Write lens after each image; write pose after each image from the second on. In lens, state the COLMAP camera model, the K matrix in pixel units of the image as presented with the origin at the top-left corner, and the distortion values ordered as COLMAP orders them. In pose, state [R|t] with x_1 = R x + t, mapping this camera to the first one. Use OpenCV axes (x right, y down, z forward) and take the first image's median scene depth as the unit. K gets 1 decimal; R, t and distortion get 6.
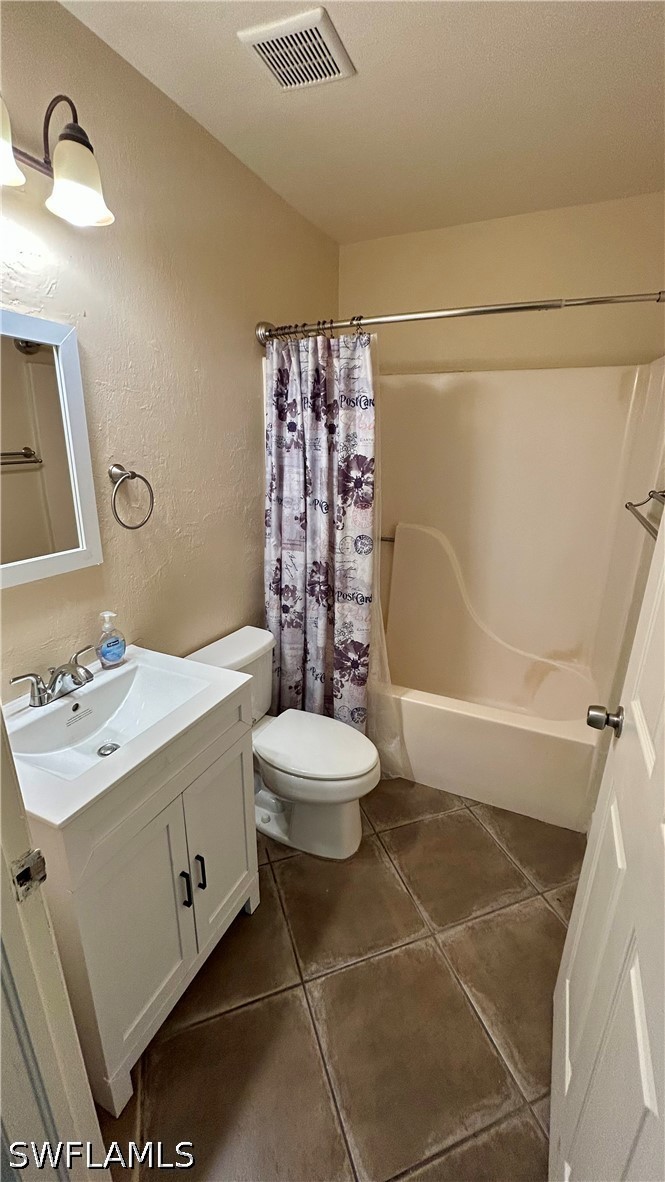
lens RADIAL K [[483.7, 0, 332.8], [0, 483.7, 589.0], [0, 0, 1]] dist [0.002424, -0.000237]
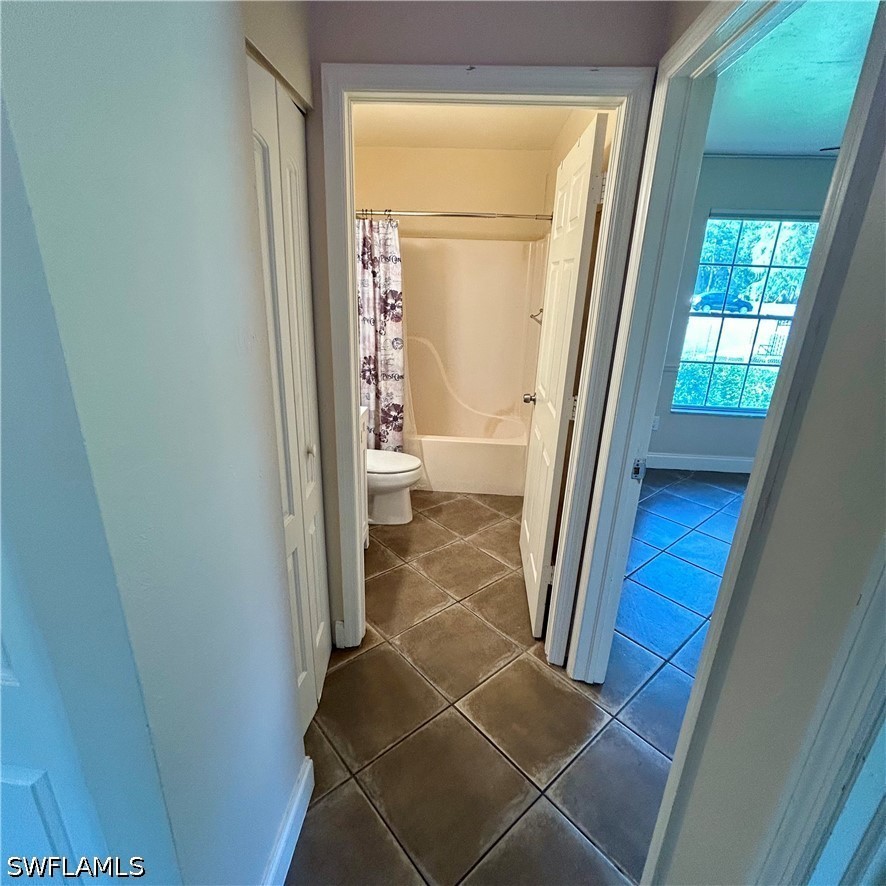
lens RADIAL K [[478.2, 0, 445.4], [0, 478.2, 441.4], [0, 0, 1]] dist [0.013916, 0.003264]
pose [[0.933906, -0.105864, 0.341487, -0.397856], [0.090536, 0.994050, 0.060565, 0.166112], [-0.345867, -0.025645, 0.937933, -0.653519]]
